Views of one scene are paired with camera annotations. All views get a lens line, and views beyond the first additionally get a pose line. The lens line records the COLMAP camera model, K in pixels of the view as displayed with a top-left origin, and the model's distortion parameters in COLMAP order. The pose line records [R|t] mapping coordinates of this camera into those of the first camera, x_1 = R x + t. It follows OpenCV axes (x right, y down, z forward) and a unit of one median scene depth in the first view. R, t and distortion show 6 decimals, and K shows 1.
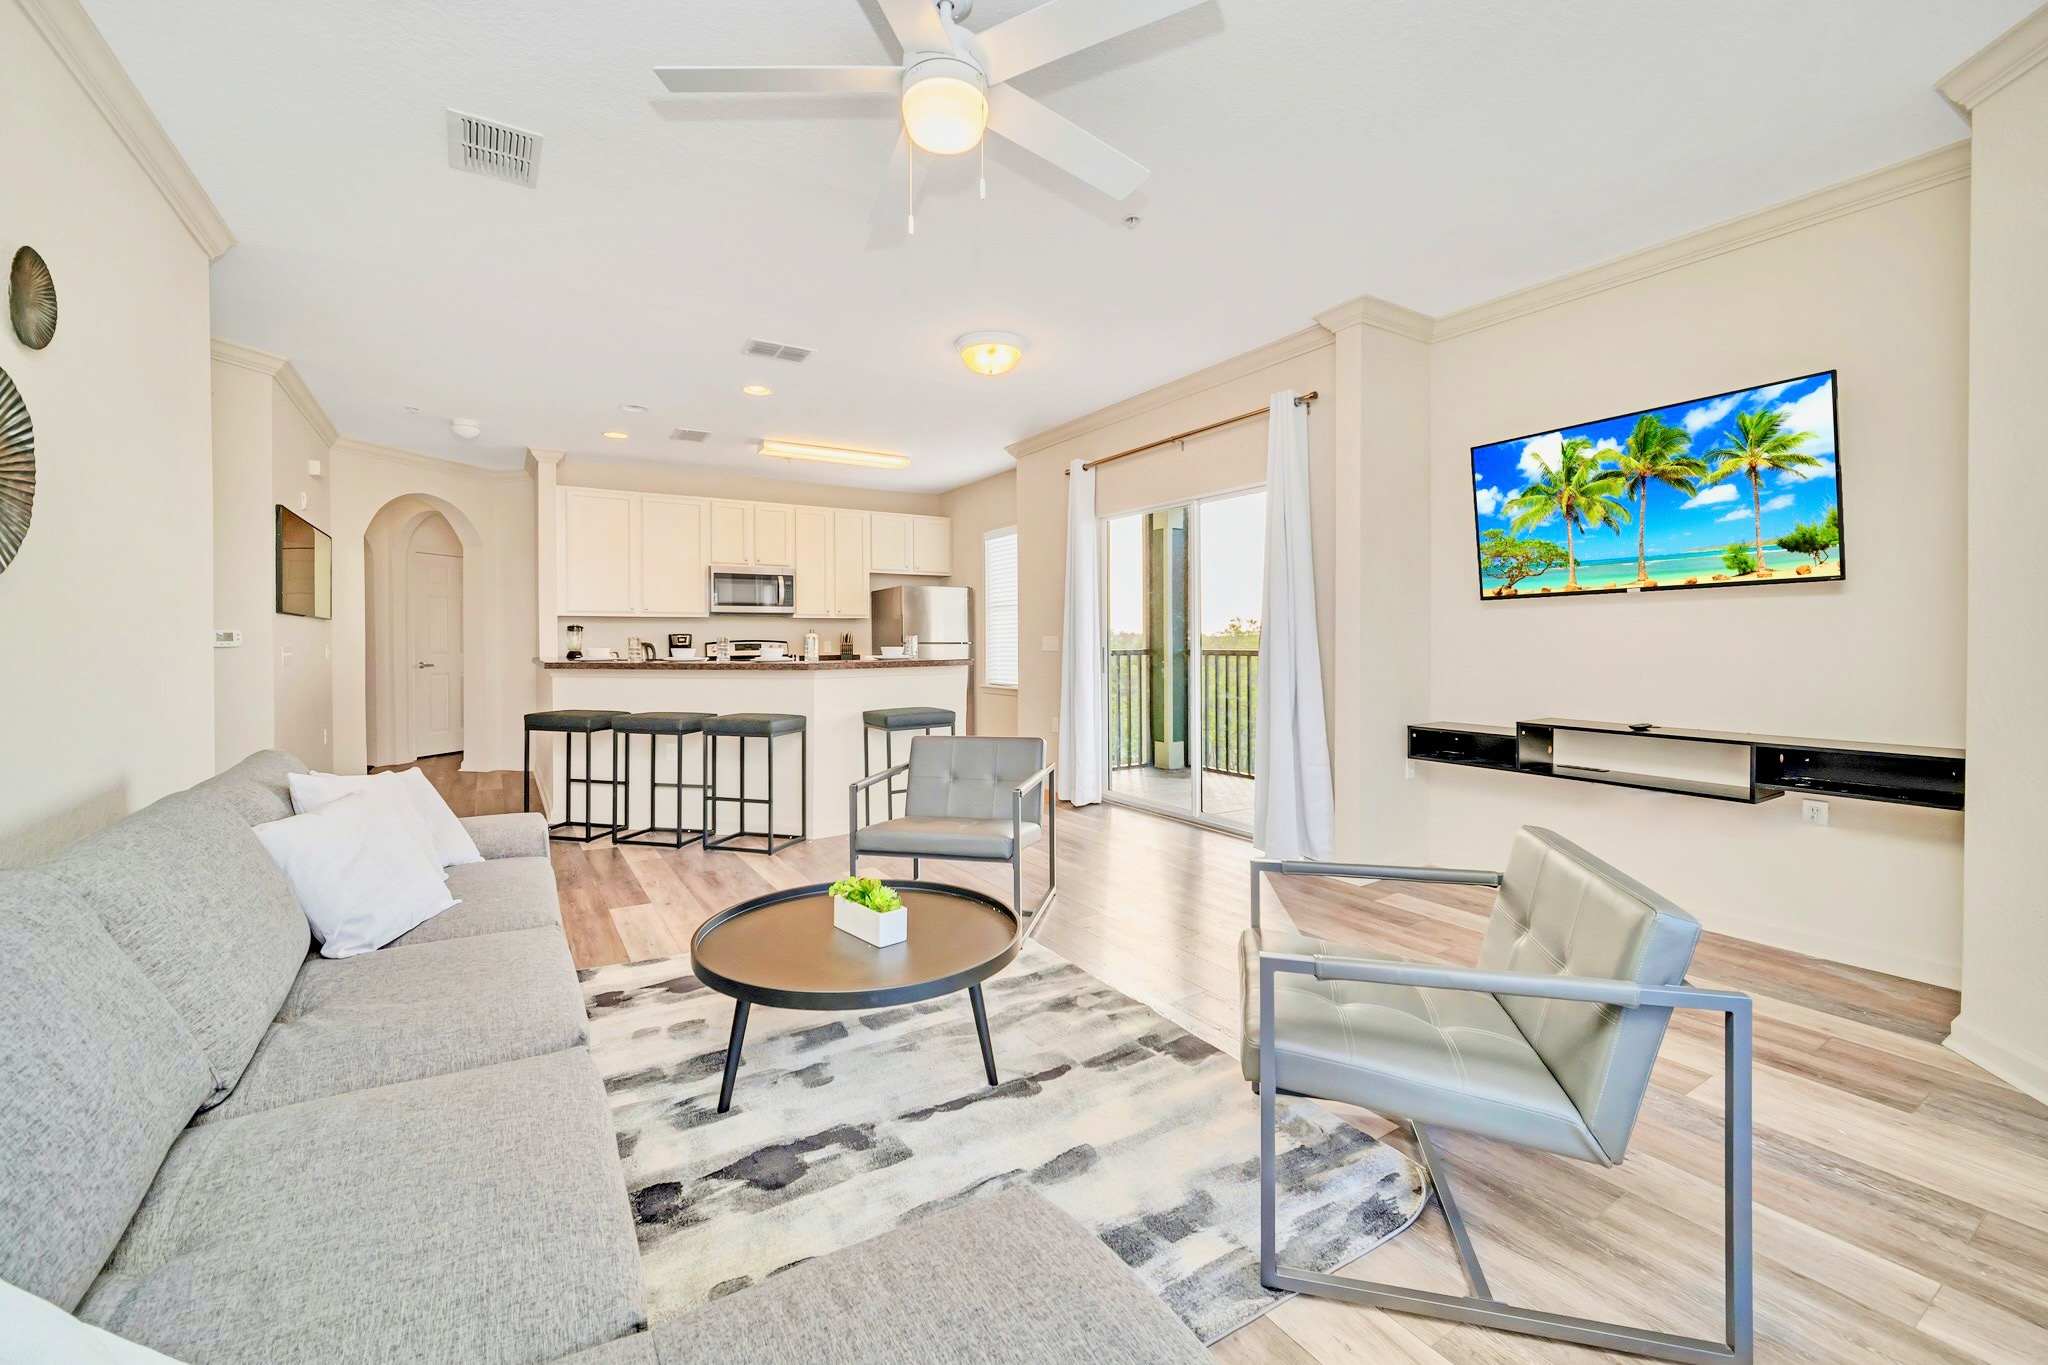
lens RADIAL K [[806.6, 0, 1022.7], [0, 806.6, 650.4], [0, 0, 1]] dist [0.000970, 0.000061]
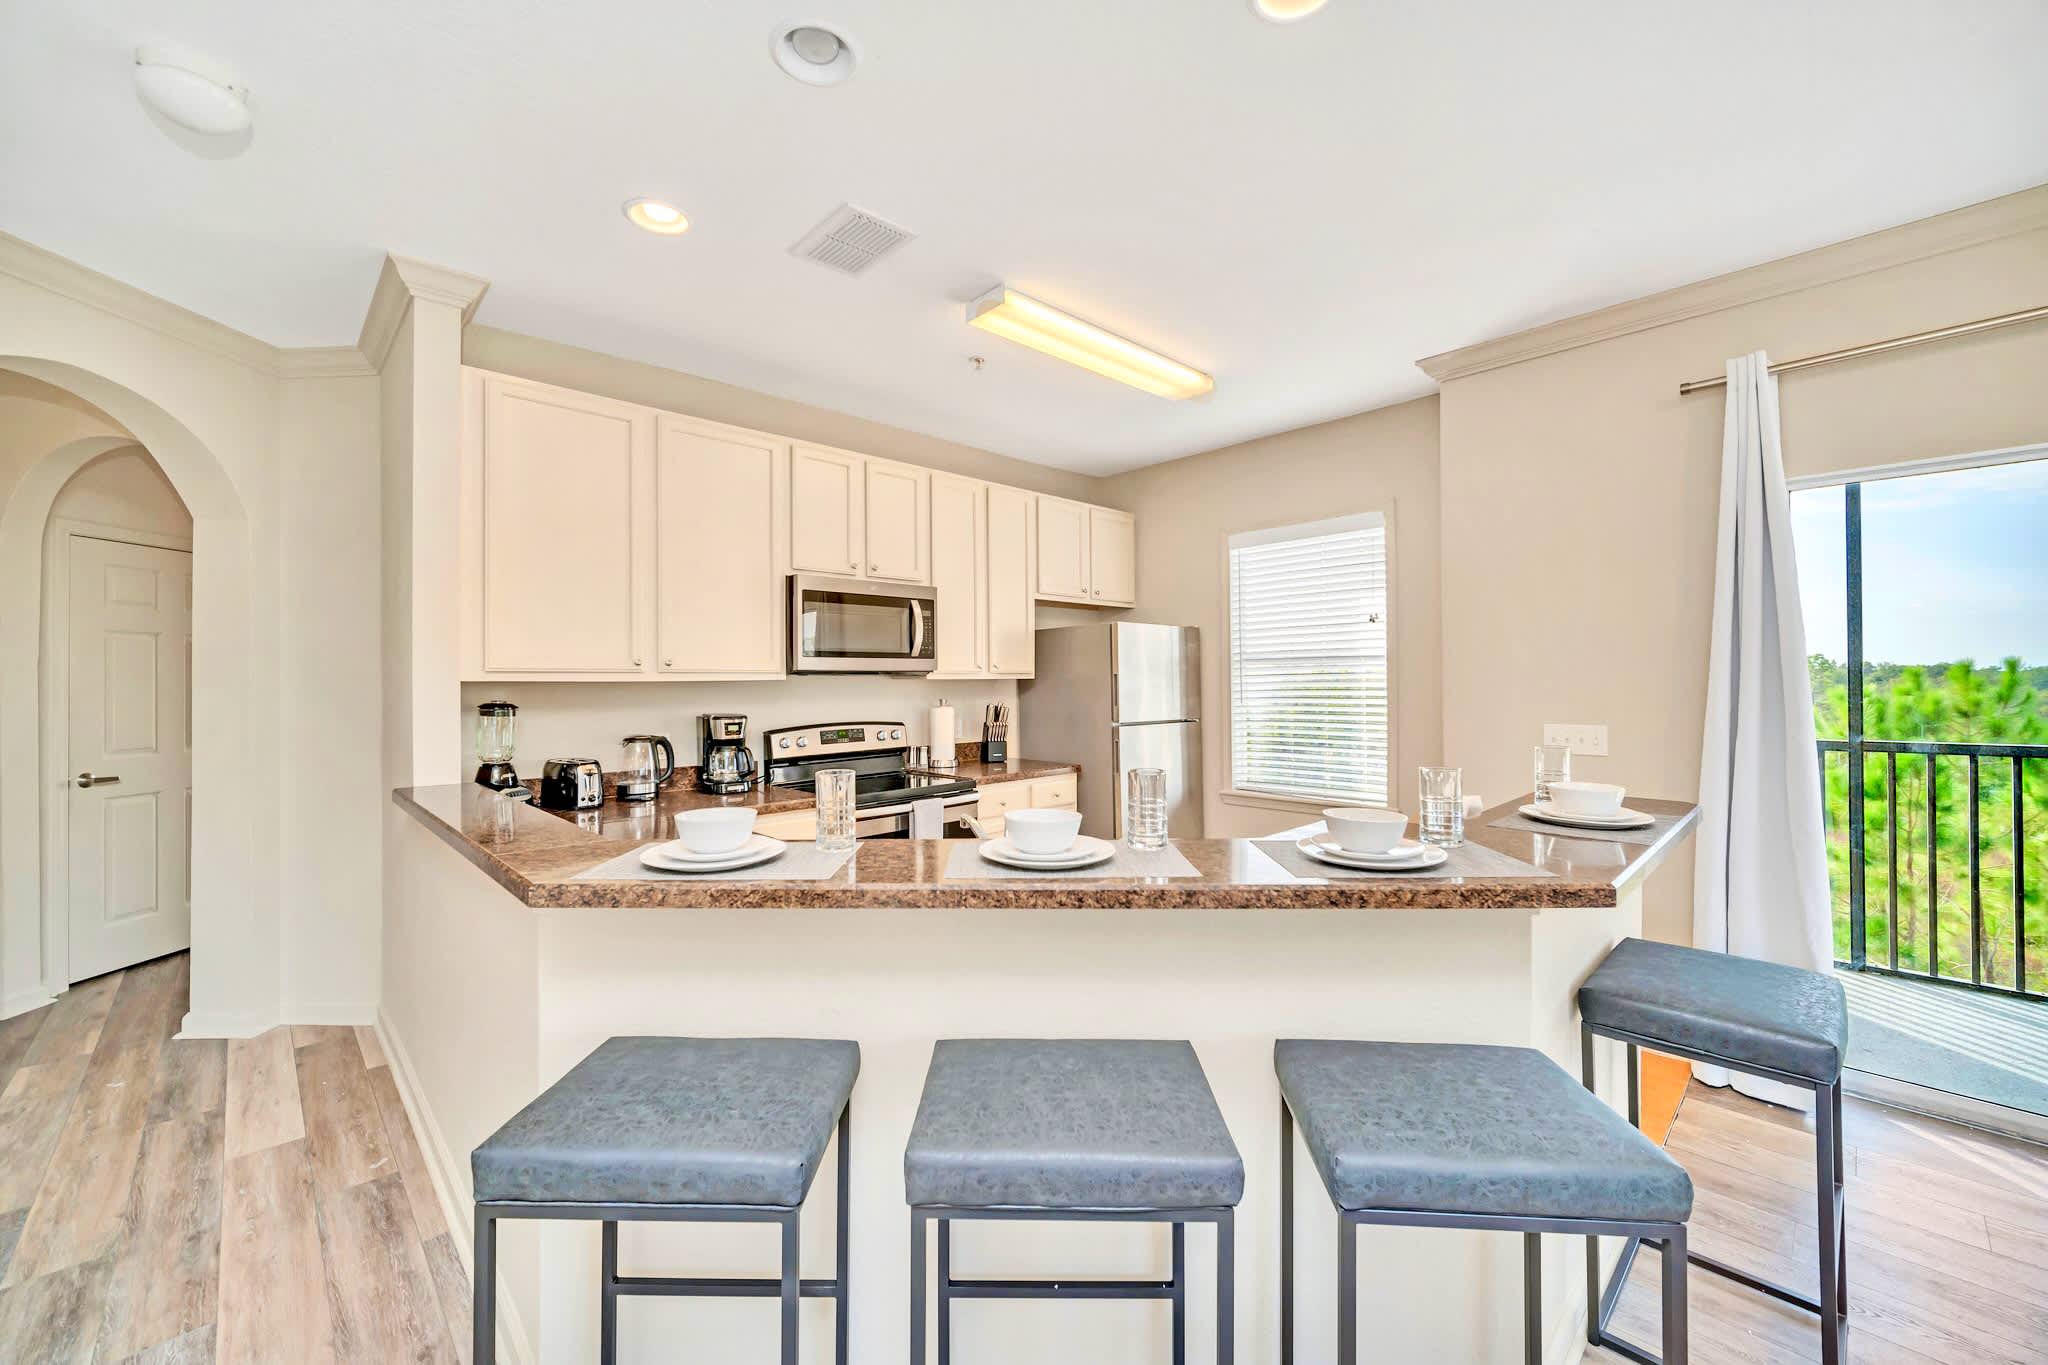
lens RADIAL K [[802.2, 0, 1024.0], [0, 802.2, 682.5], [0, 0, 1]] dist [-0.000101, -0.000007]
pose [[0.981752, 0.001782, 0.190156, -0.334151], [-0.000305, 0.999970, -0.007796, -0.035493], [-0.190164, 0.007596, 0.981723, 0.488651]]
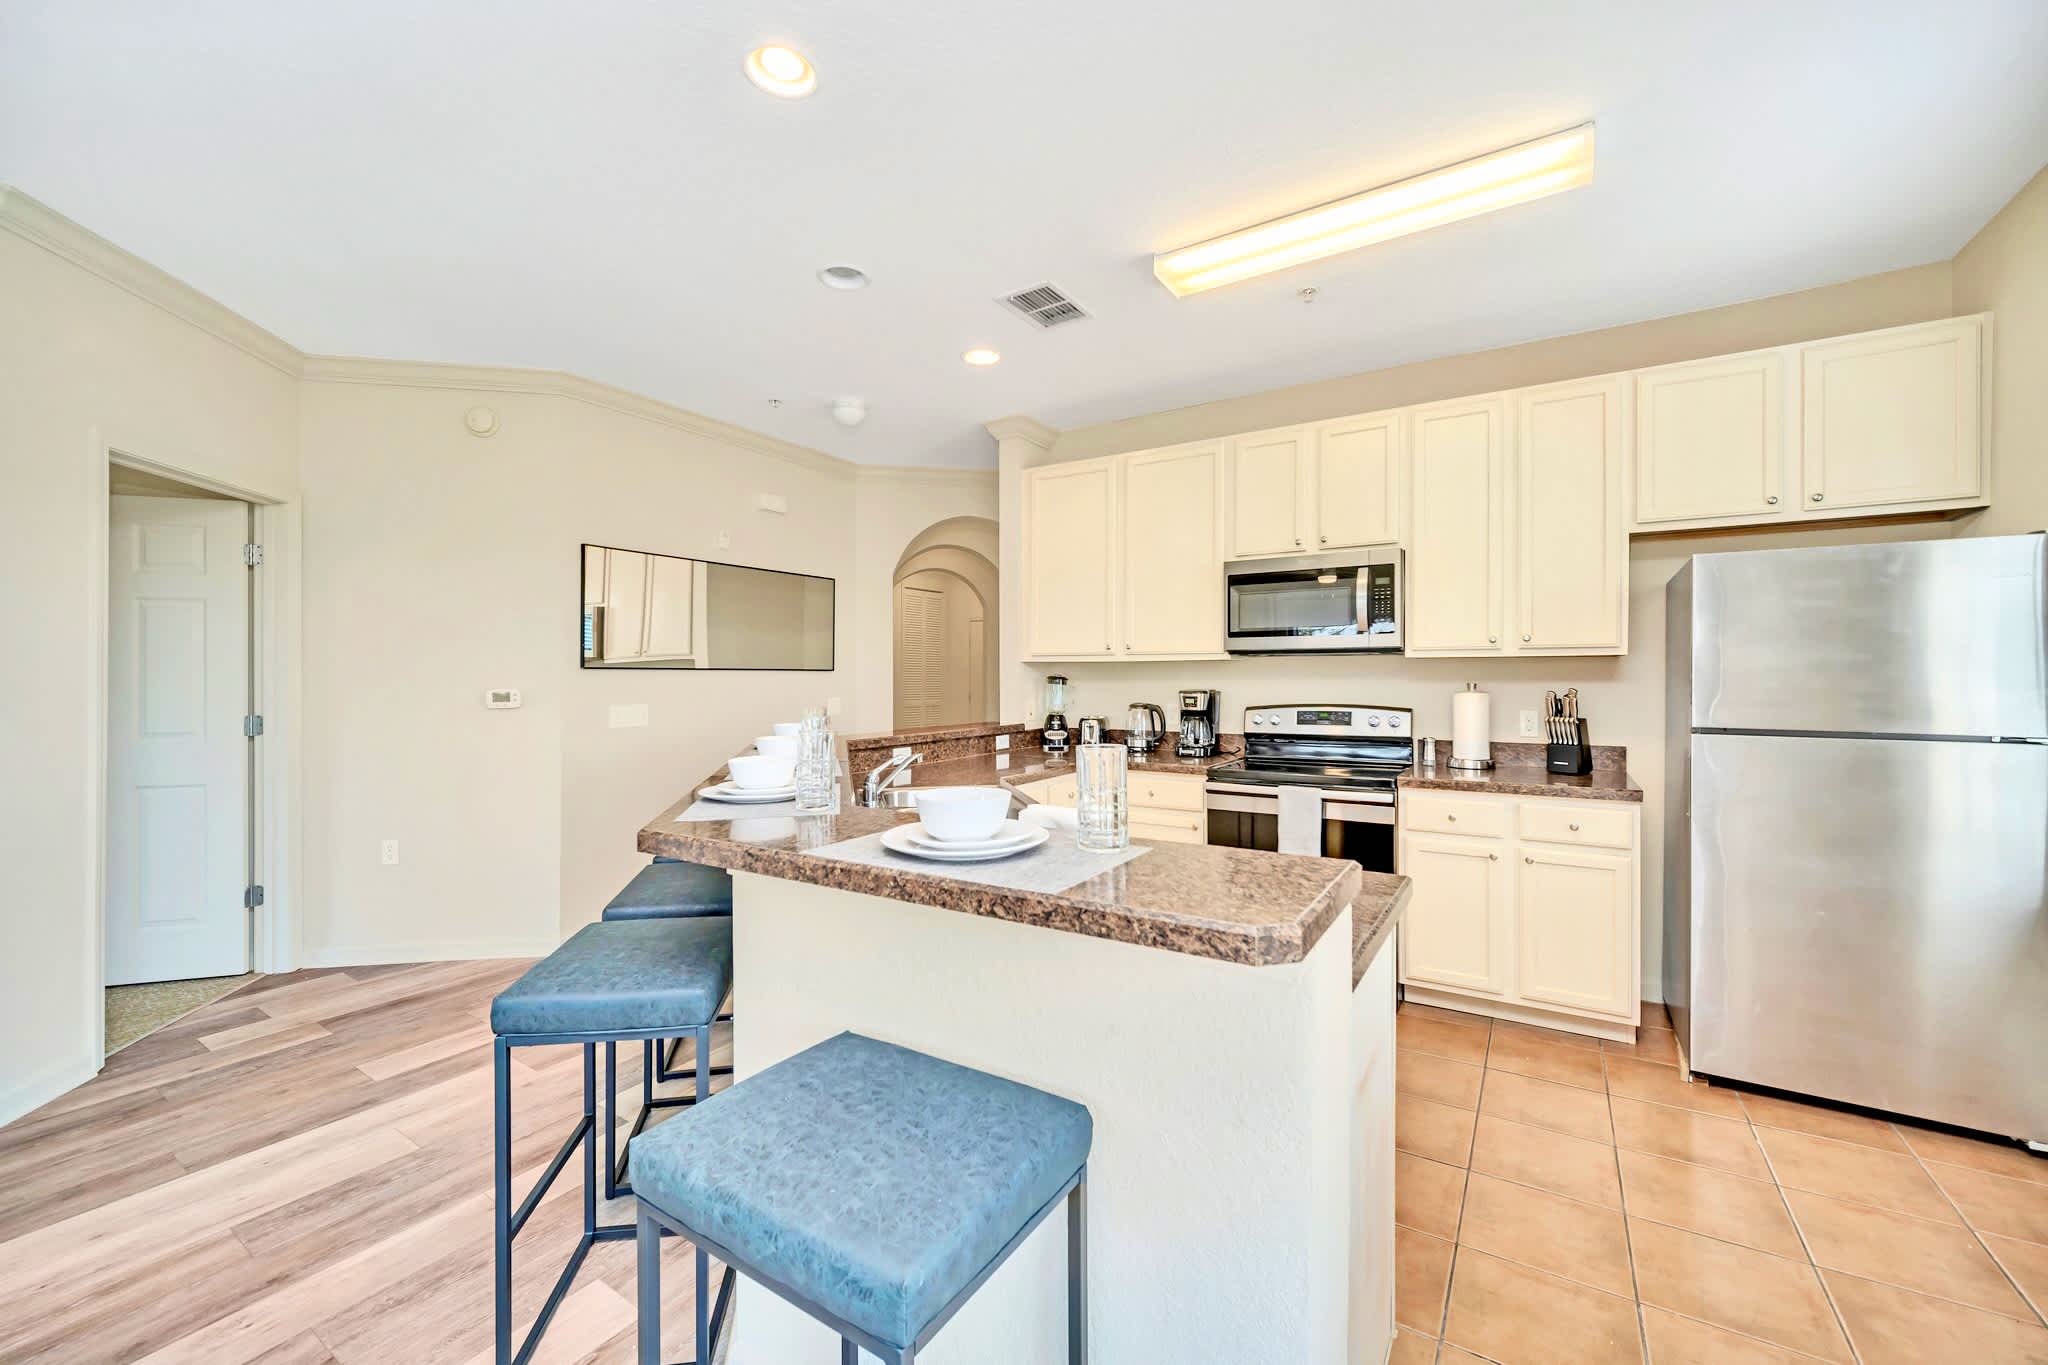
lens RADIAL K [[821.7, 0, 1024.0], [0, 821.7, 682.5], [0, 0, 1]] dist [0.000953, 0.000093]
pose [[0.411644, 0.013998, -0.911237, 0.046255], [-0.014378, 0.999857, 0.008864, -0.028574], [0.911231, 0.009452, 0.411787, 0.644174]]
